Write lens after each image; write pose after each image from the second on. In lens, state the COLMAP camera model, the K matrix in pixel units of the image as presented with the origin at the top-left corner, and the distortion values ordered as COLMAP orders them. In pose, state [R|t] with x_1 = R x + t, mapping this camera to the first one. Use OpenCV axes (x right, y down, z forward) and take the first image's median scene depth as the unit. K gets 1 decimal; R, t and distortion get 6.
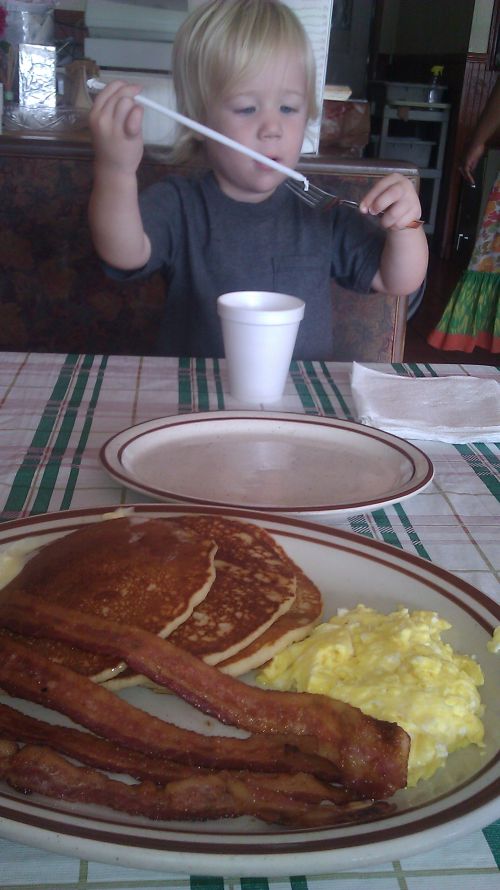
lens RADIAL K [[876.0, 0, 250.0], [0, 876.0, 445.0], [0, 0, 1]] dist [0.095748, -0.247965]
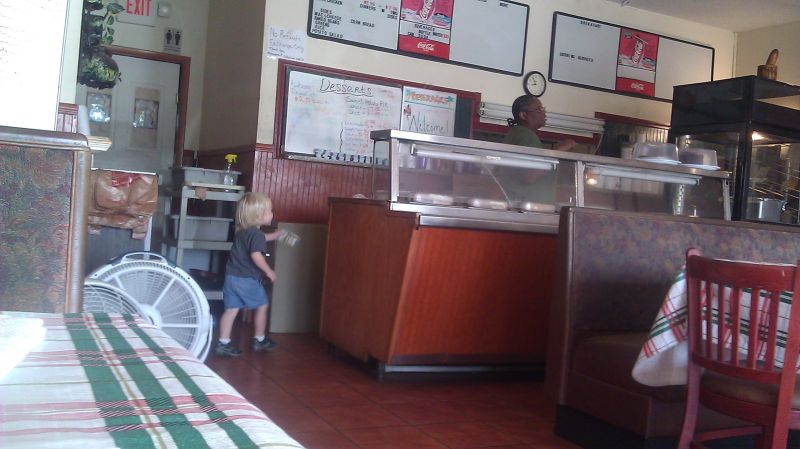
lens RADIAL K [[794.5, 0, 408.5], [0, 794.5, 225.6], [0, 0, 1]] dist [0.167387, -0.547653]
pose [[0.930655, 0.002170, 0.365890, 0.119203], [0.125099, 0.937834, -0.323756, 0.026181], [-0.343847, 0.347078, 0.872529, 0.164896]]
